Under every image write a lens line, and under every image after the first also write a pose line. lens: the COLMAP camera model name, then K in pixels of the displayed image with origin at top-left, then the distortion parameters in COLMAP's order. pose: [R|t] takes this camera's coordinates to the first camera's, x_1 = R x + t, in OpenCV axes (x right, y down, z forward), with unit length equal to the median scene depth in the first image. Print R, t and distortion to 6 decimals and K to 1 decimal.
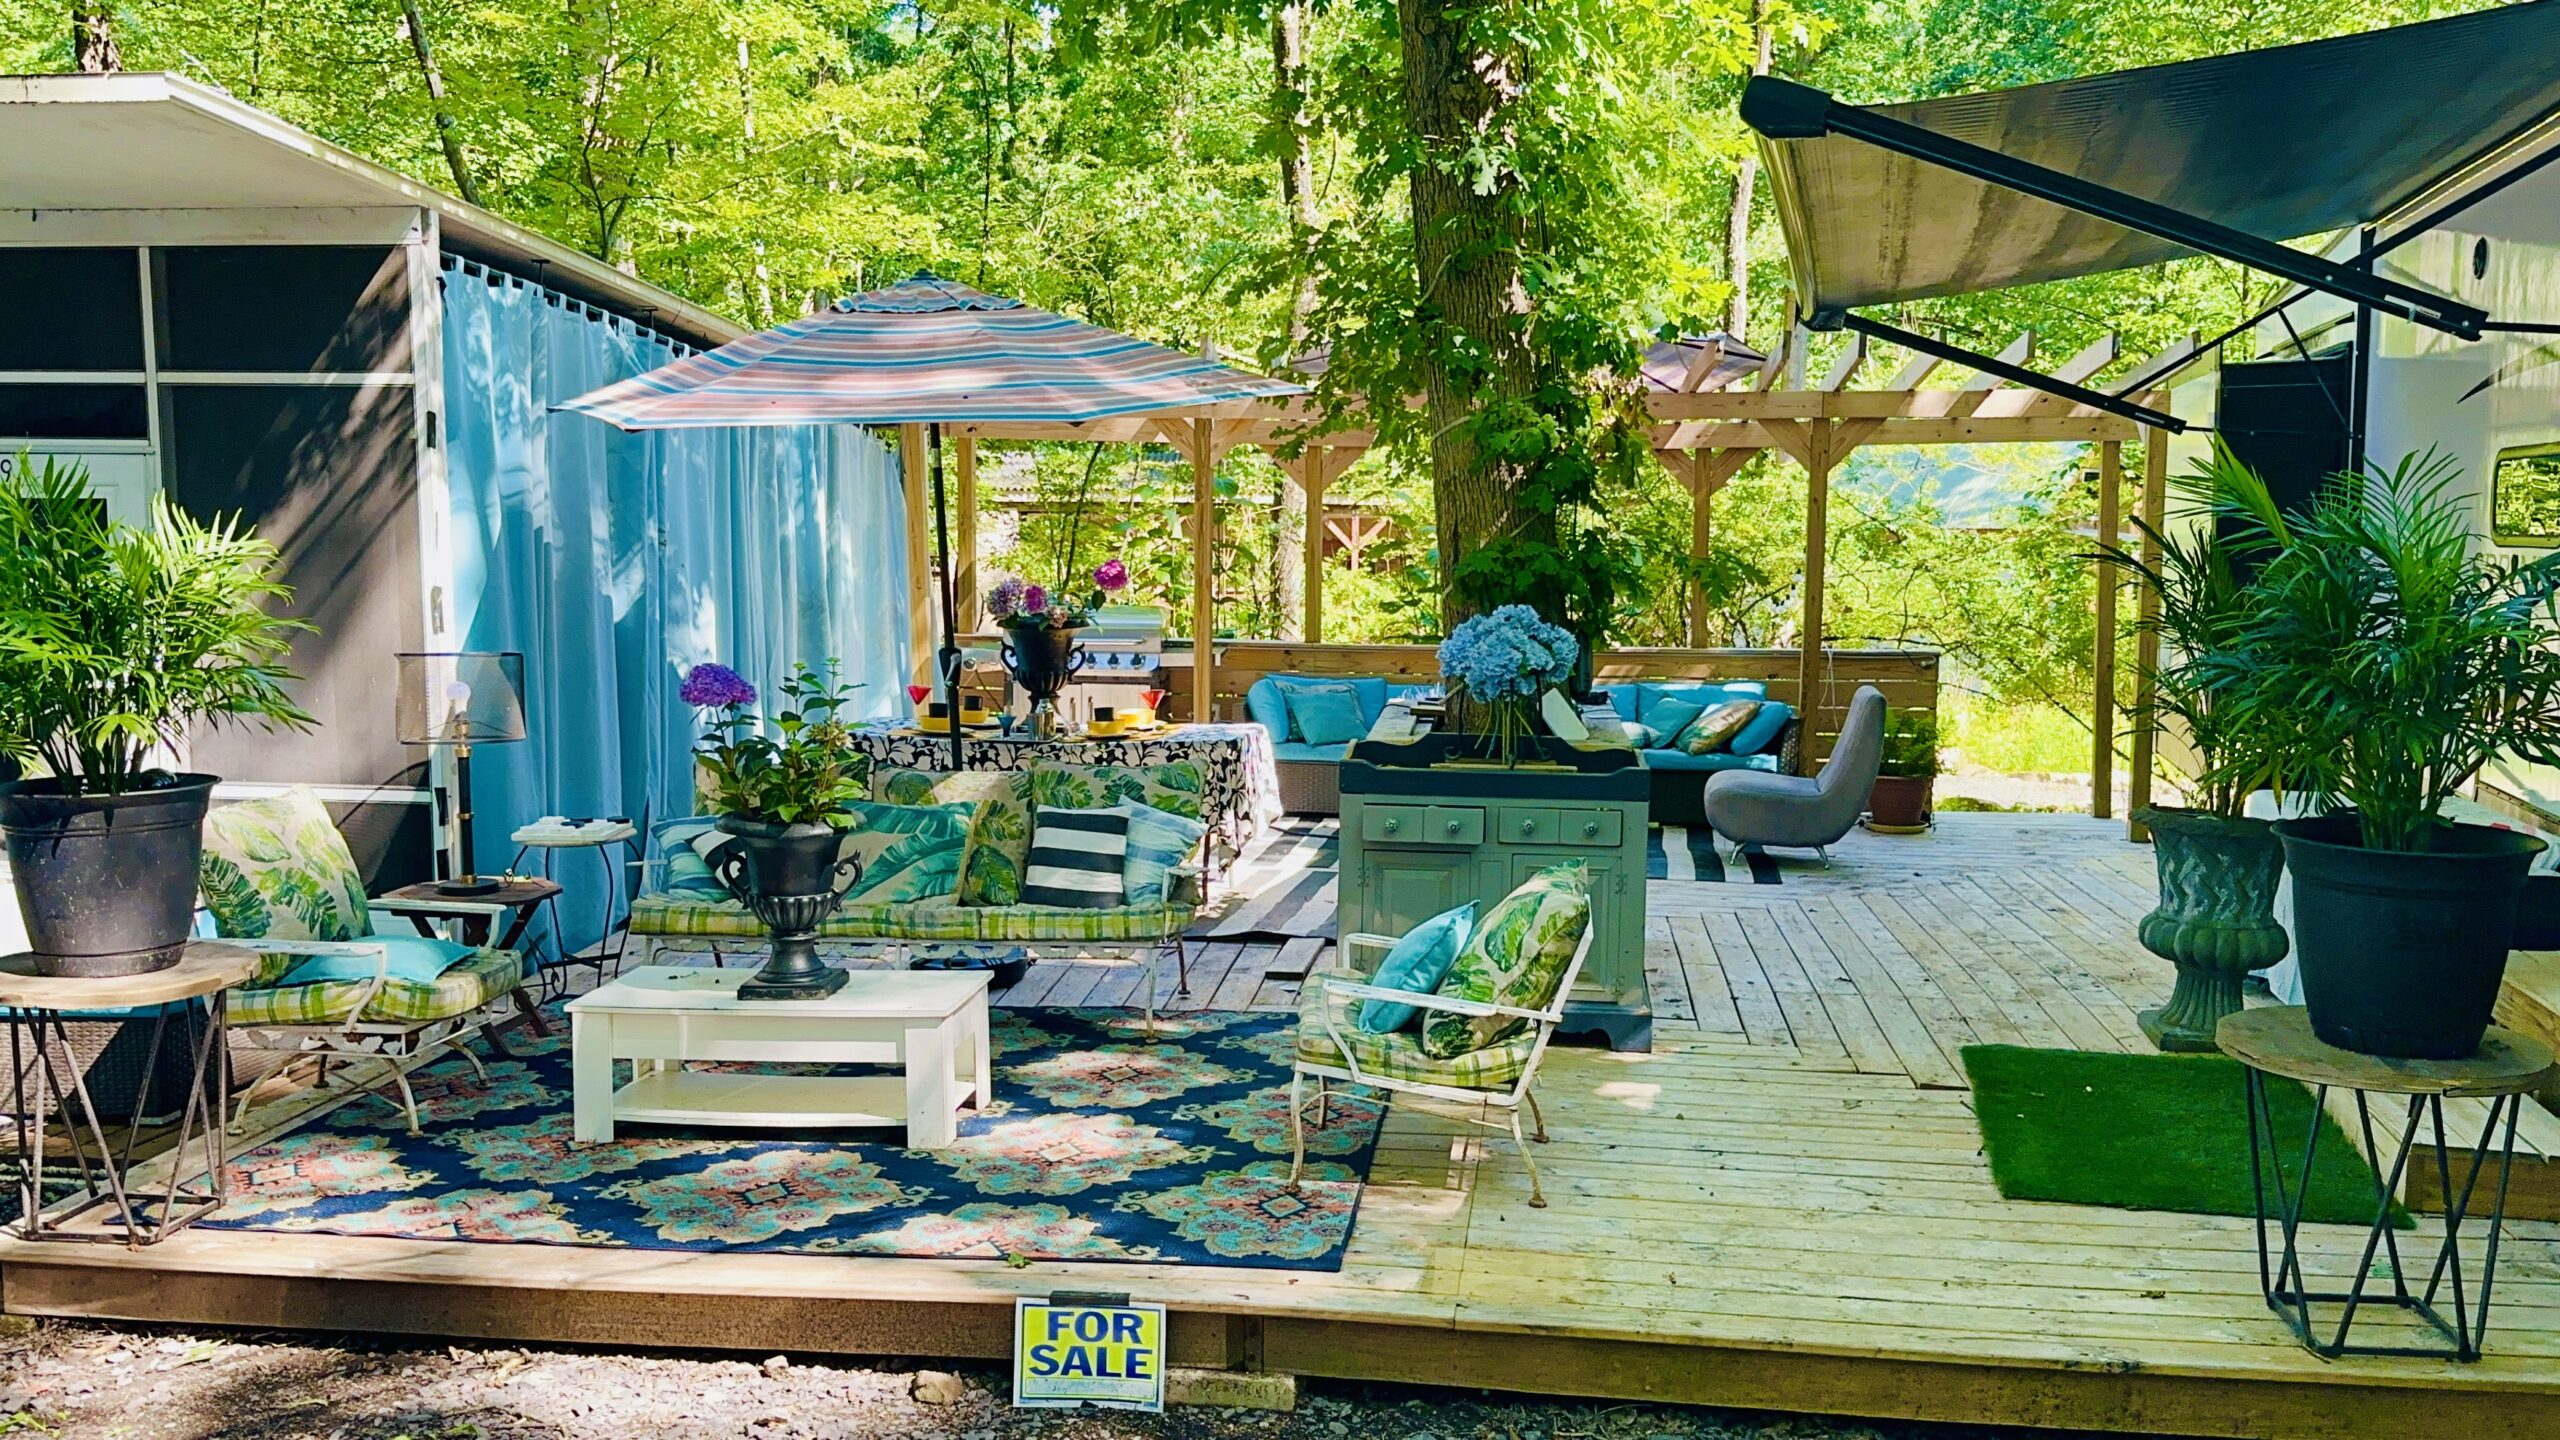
lens RADIAL K [[2161.2, 0, 1273.4], [0, 2161.2, 737.4], [0, 0, 1]] dist [0.170191, -0.330434]
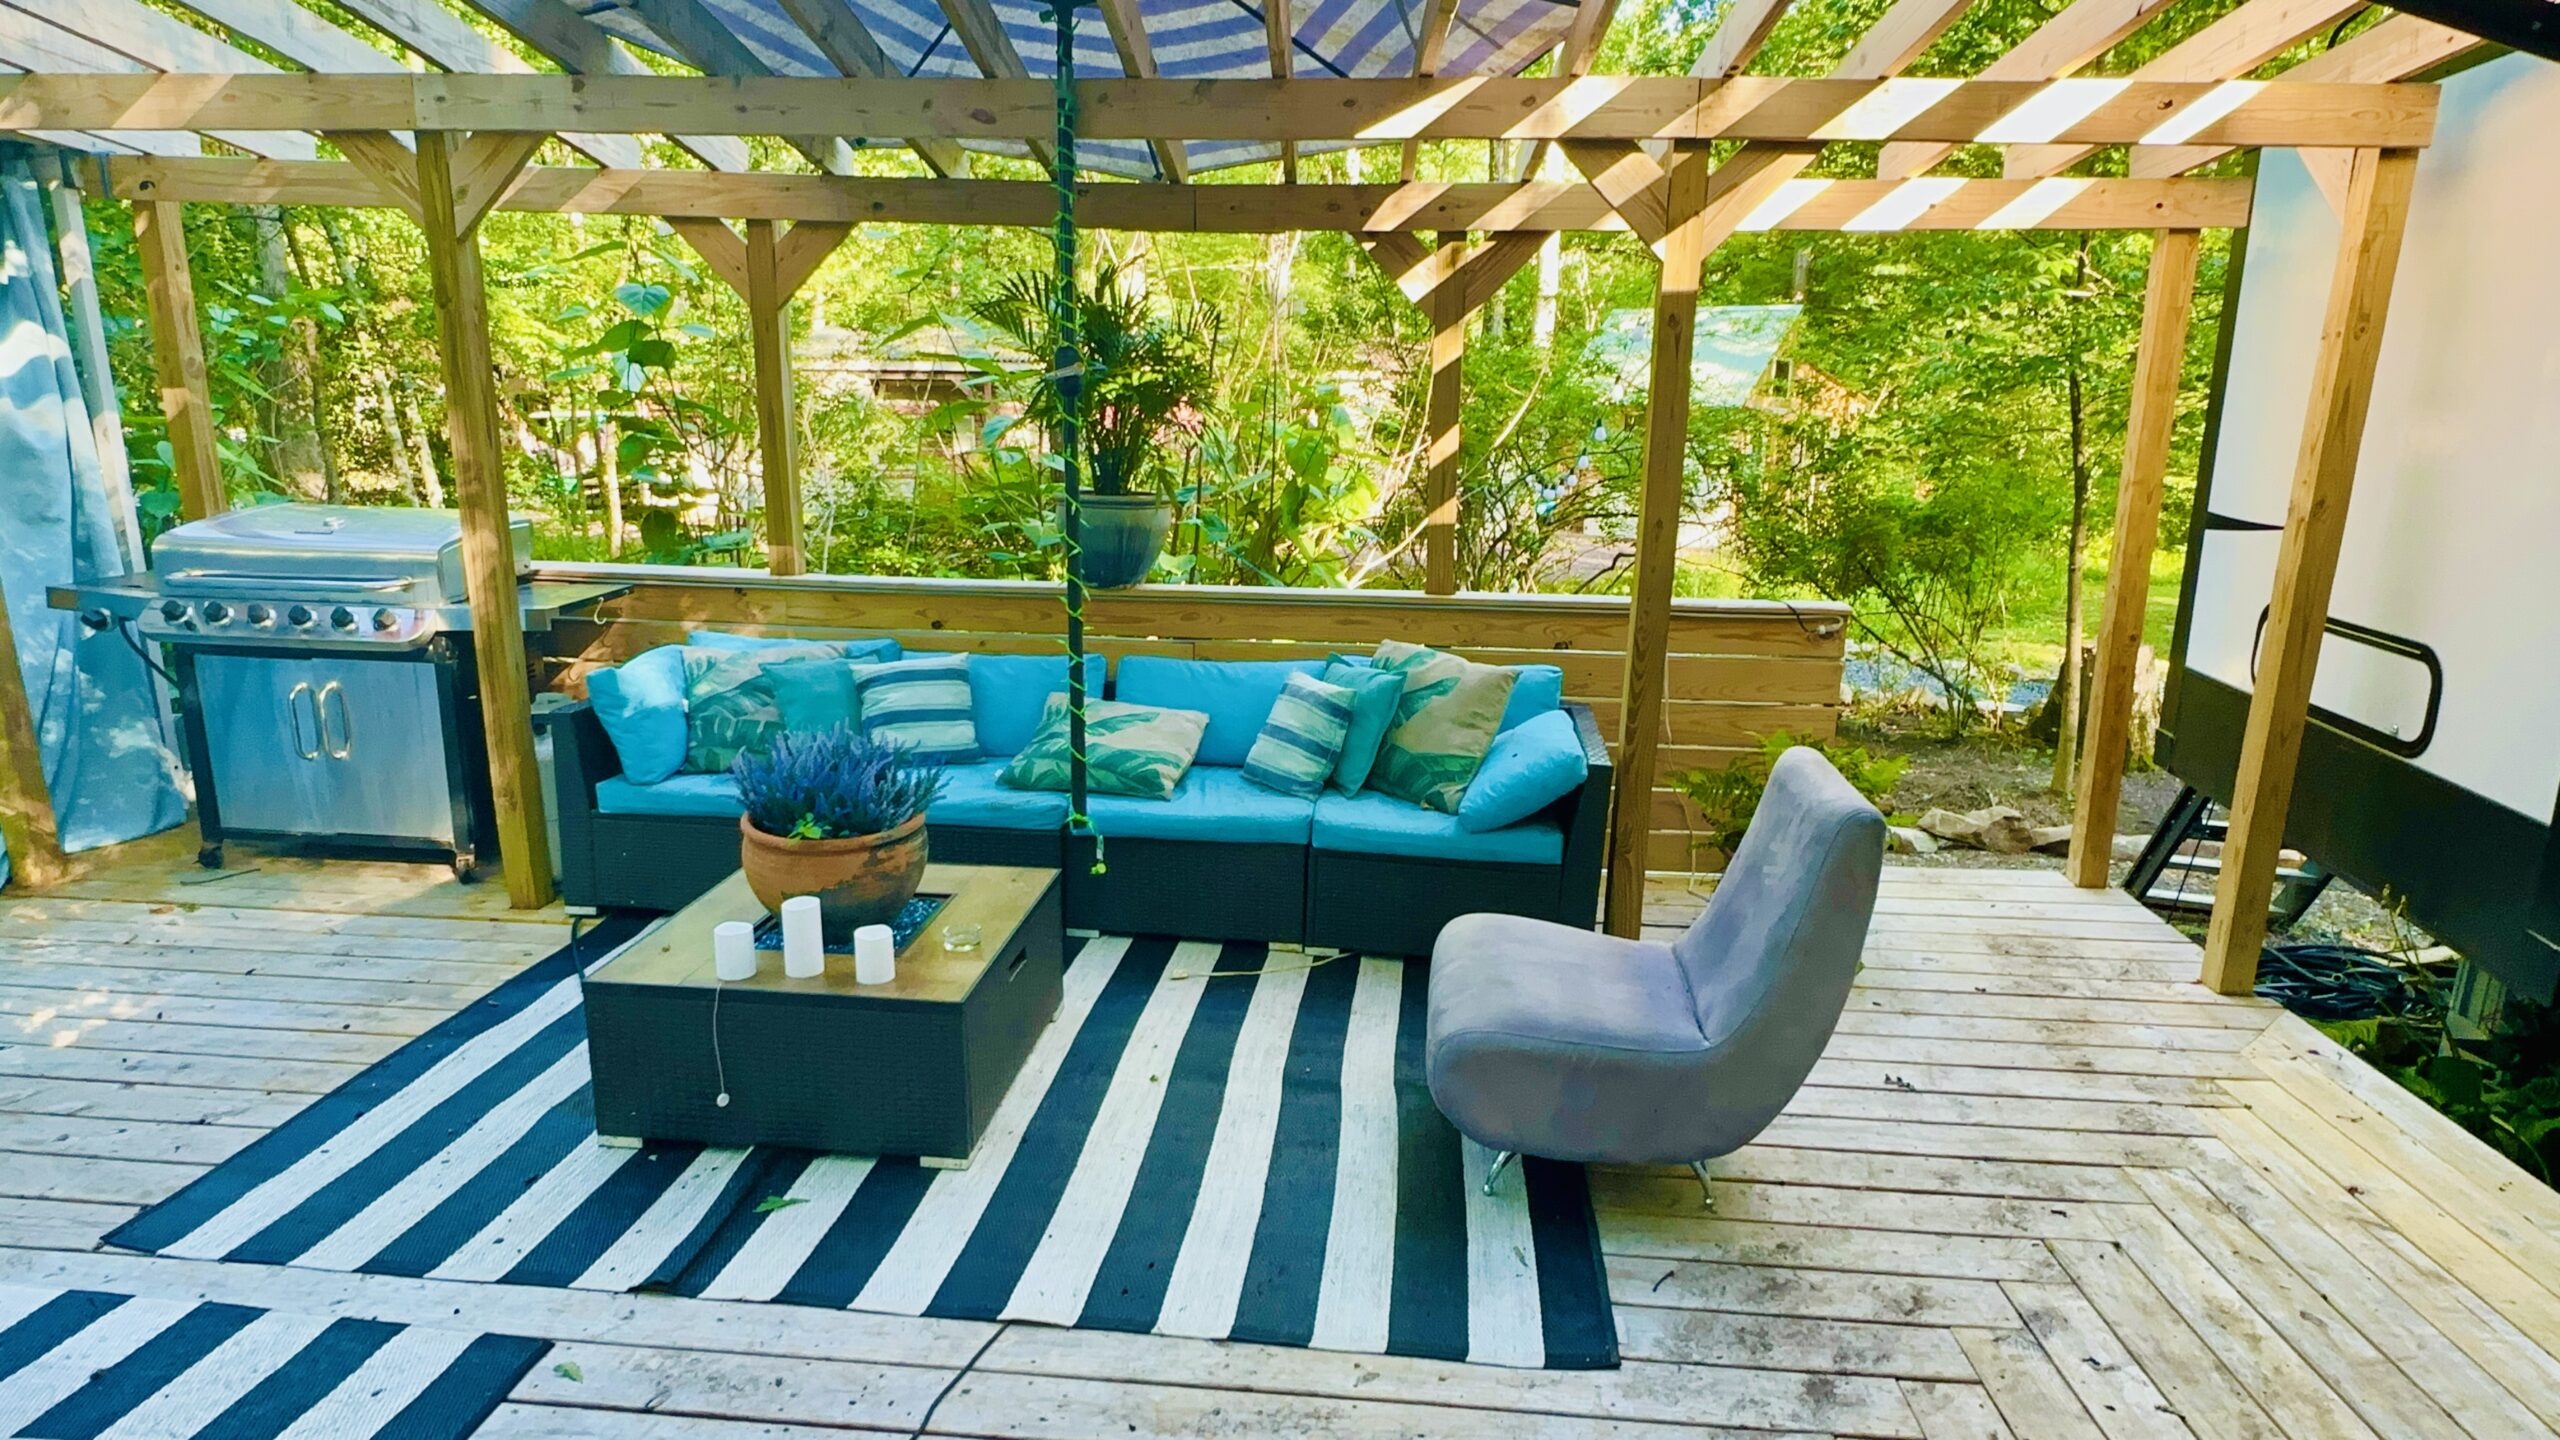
lens RADIAL K [[1382.5, 0, 1280.0], [0, 1382.5, 720.0], [0, 0, 1]] dist [-0.002219, 0.000458]
pose [[0.998113, -0.002150, 0.061360, 0.234483], [-0.005860, 0.991489, 0.130057, -0.098723], [-0.061117, -0.130172, 0.989606, 1.138409]]
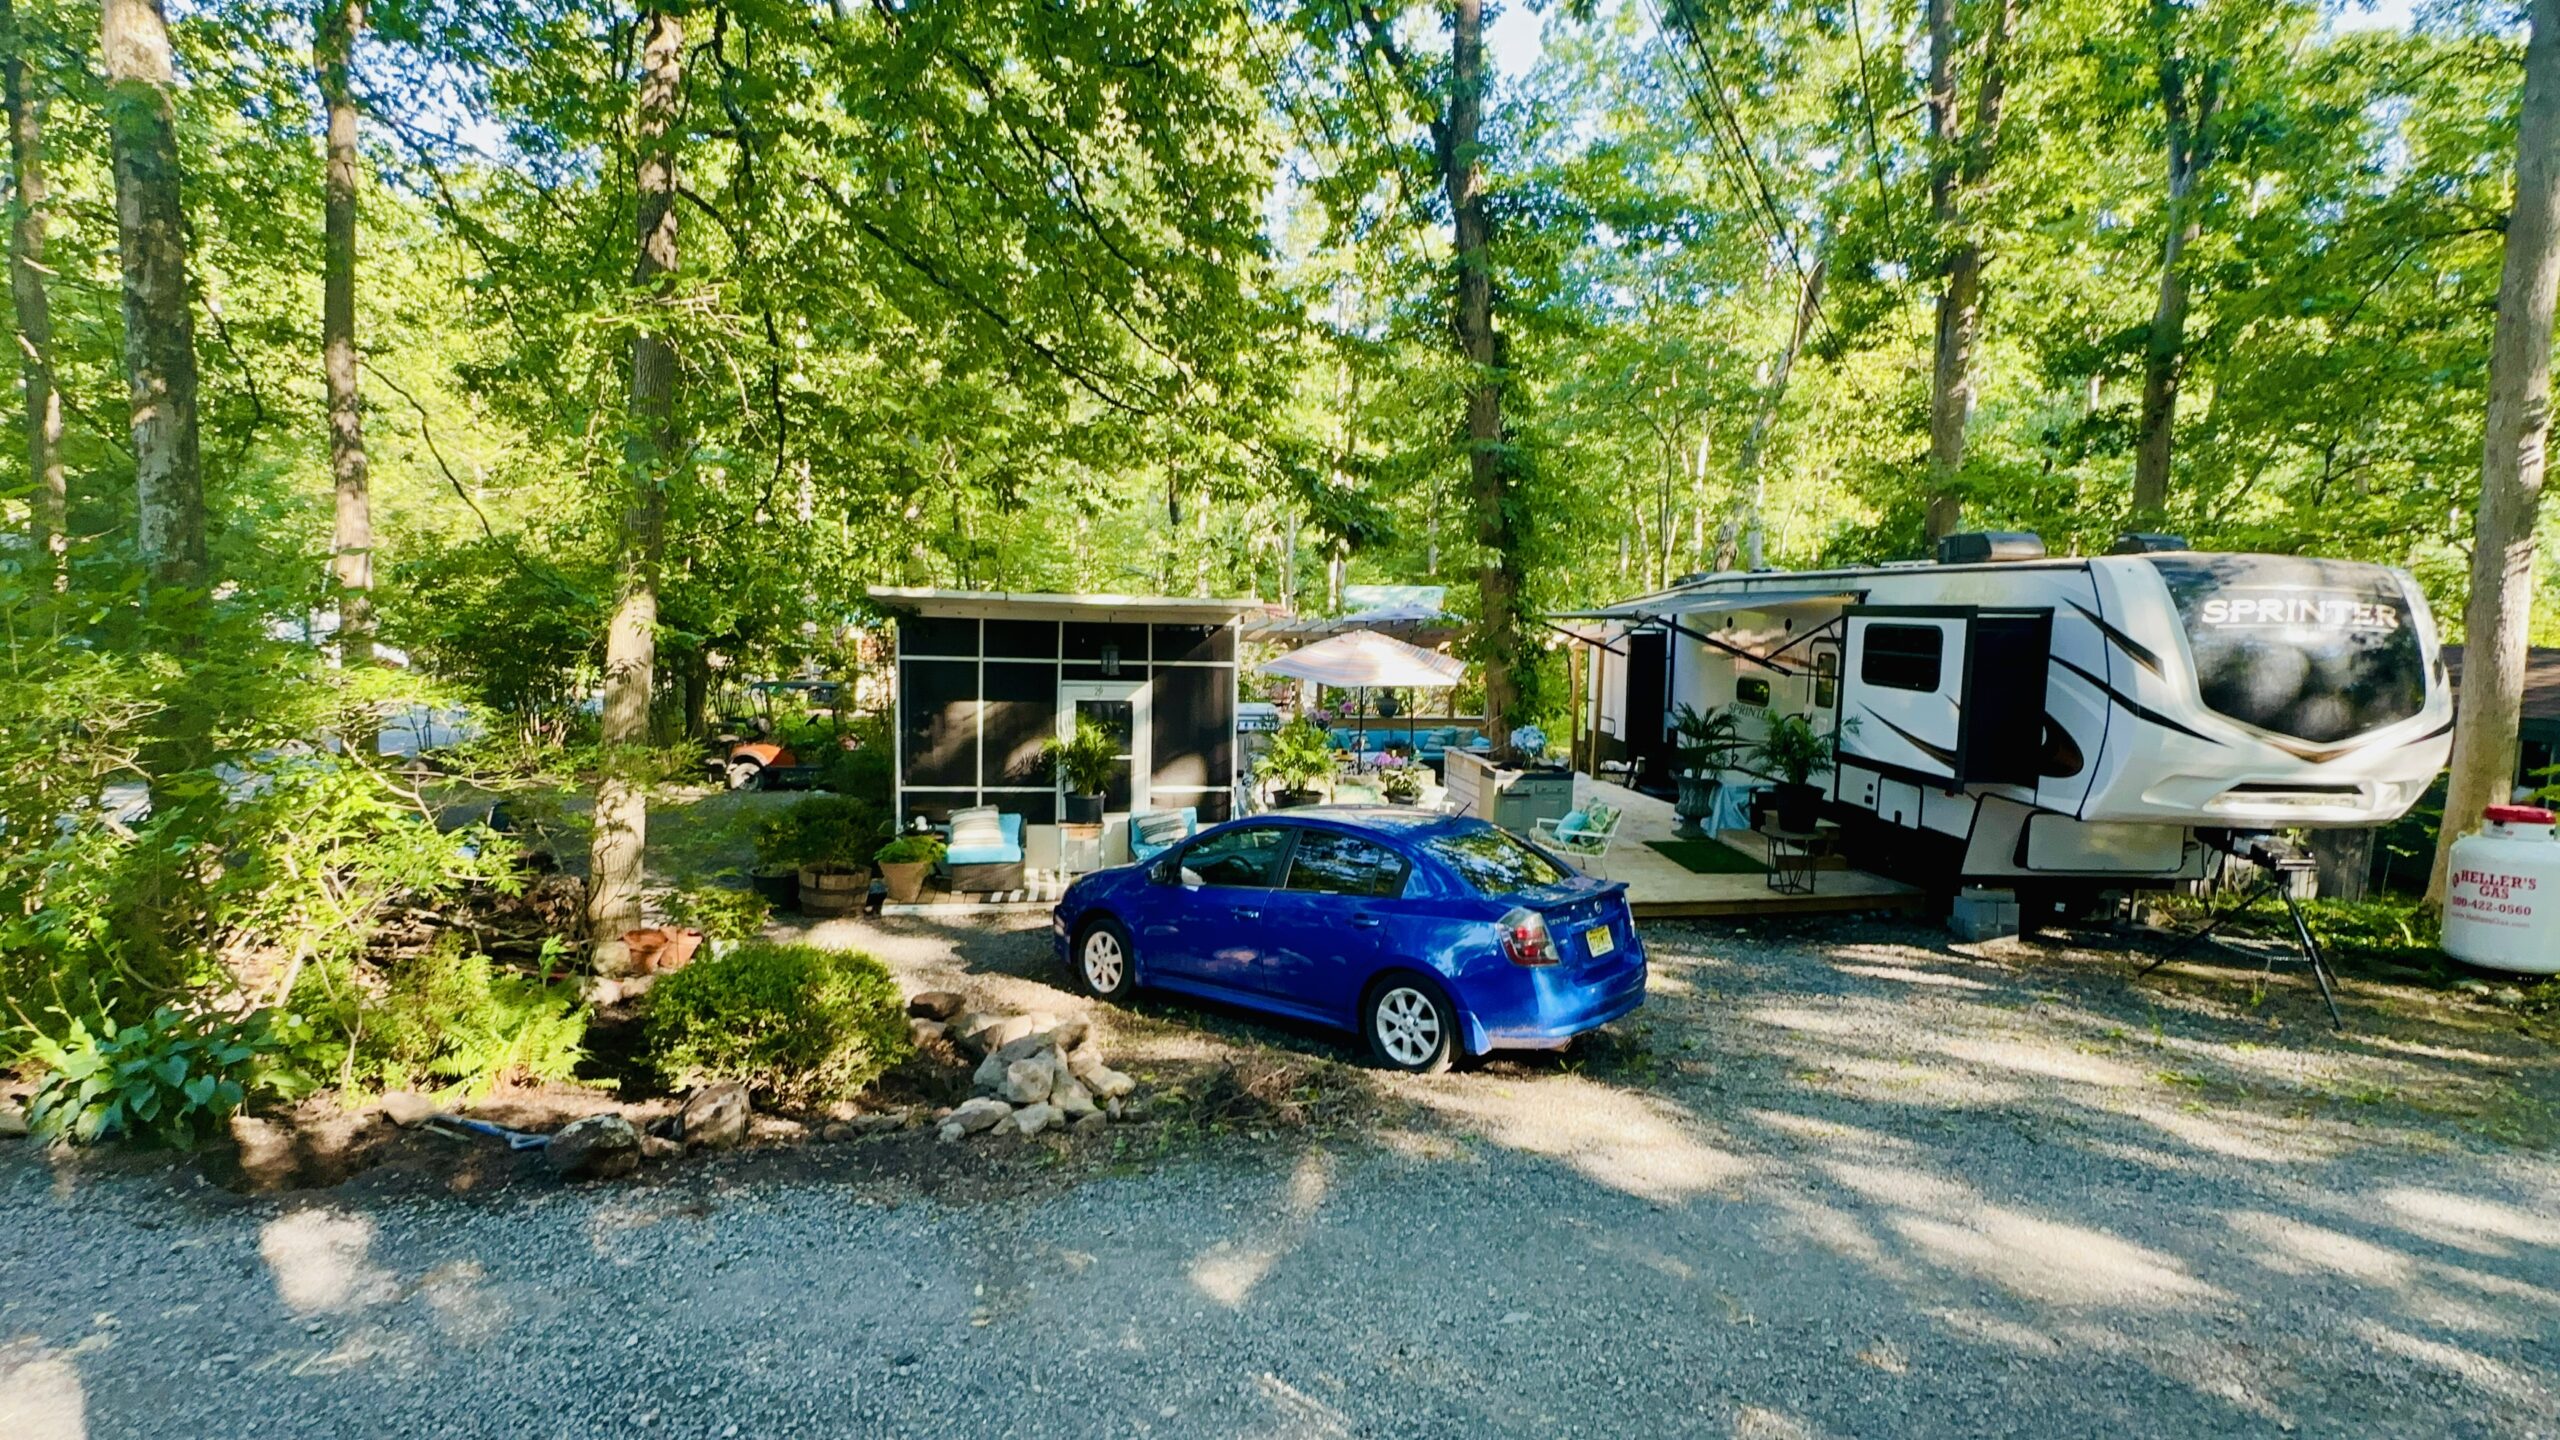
lens RADIAL K [[1172.8, 0, 1280.0], [0, 1172.8, 720.0], [0, 0, 1]] dist [-0.004308, -0.000158]
pose [[0.949429, -0.016643, 0.313541, -0.907832], [0.015052, 0.999859, 0.007496, -0.093347], [-0.313622, -0.002398, 0.949545, -0.726686]]
